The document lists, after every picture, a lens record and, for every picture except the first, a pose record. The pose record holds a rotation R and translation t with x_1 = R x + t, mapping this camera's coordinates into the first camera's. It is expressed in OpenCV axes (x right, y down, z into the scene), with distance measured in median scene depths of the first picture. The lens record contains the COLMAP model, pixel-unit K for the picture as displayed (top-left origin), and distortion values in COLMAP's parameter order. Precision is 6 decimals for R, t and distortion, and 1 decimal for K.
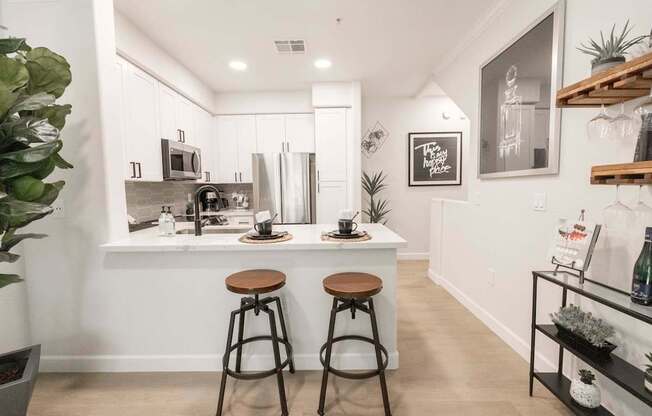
lens RADIAL K [[279.9, 0, 327.9], [0, 279.9, 207.5], [0, 0, 1]] dist [-0.000053, -0.000061]
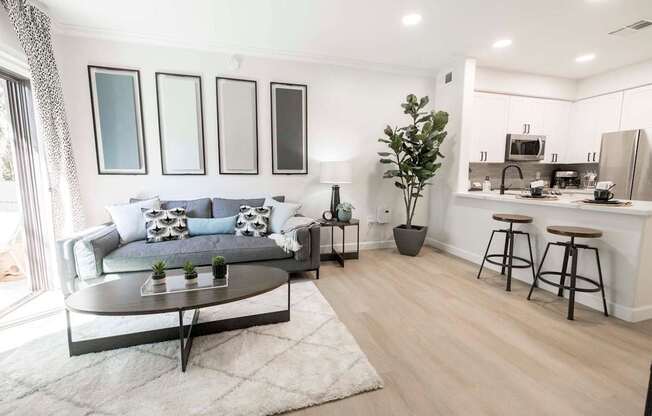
lens RADIAL K [[273.9, 0, 322.1], [0, 273.9, 206.3], [0, 0, 1]] dist [0.000438, -0.000251]
pose [[0.269069, 0.130086, -0.954295, 0.514574], [-0.072794, 0.990749, 0.114530, 0.037866], [0.960366, 0.038650, 0.276050, -0.302039]]
